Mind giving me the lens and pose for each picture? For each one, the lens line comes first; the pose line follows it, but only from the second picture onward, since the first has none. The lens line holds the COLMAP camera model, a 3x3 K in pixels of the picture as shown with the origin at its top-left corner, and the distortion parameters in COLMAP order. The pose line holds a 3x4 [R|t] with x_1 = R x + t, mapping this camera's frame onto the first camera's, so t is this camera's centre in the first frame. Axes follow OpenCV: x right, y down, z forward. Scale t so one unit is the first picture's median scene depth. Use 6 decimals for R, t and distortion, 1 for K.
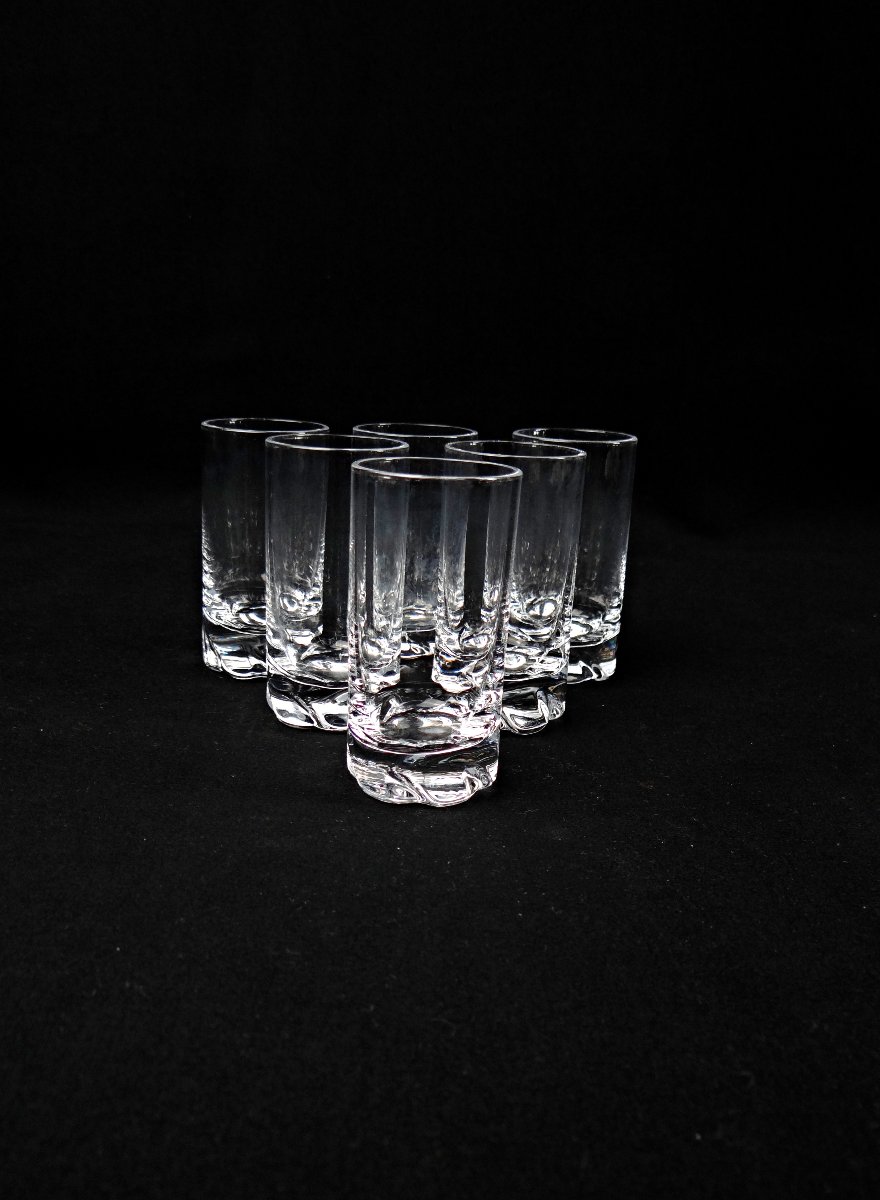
lens RADIAL K [[997.7, 0, 440.0], [0, 997.7, 600.0], [0, 0, 1]] dist [0.000455, -0.004999]
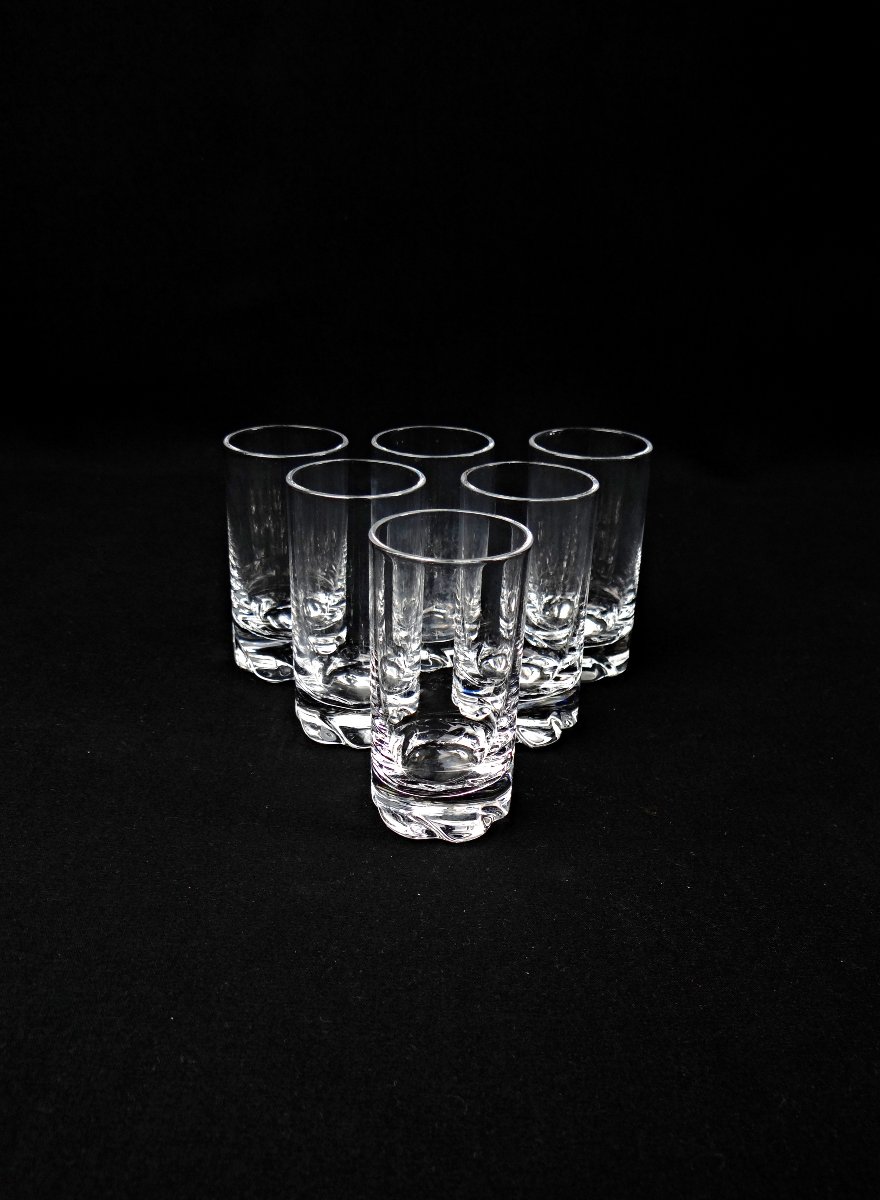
lens RADIAL K [[997.7, 0, 440.0], [0, 997.7, 600.0], [0, 0, 1]] dist [0.000455, -0.004999]
pose [[0.999590, -0.006002, -0.028007, 0.010208], [0.009982, 0.989497, 0.144205, -0.163528], [0.026847, -0.144426, 0.989151, -0.027996]]
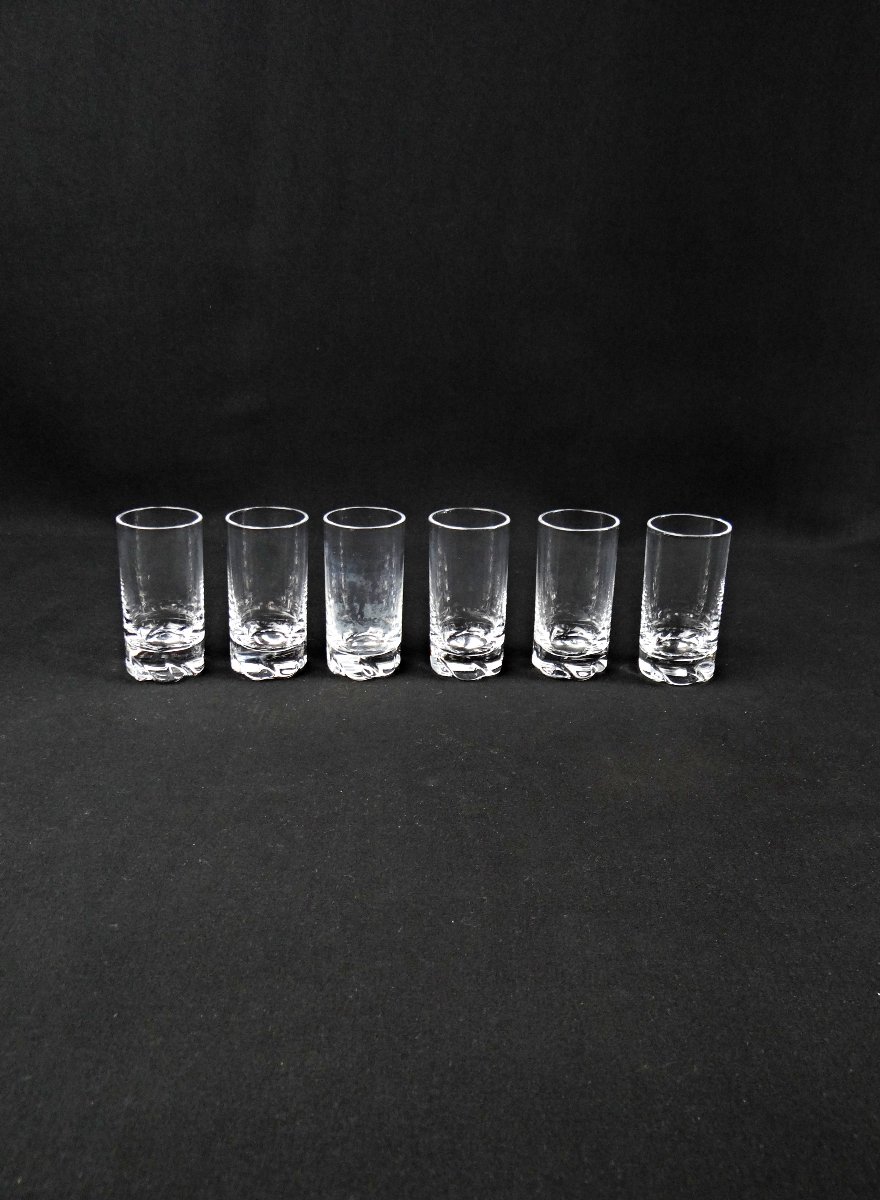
lens RADIAL K [[997.7, 0, 440.0], [0, 997.7, 600.0], [0, 0, 1]] dist [0.000455, -0.004999]
pose [[0.999618, -0.010833, -0.025432, 0.134250], [0.012849, 0.996671, 0.080504, -0.173274], [0.024475, -0.080800, 0.996430, -0.555575]]
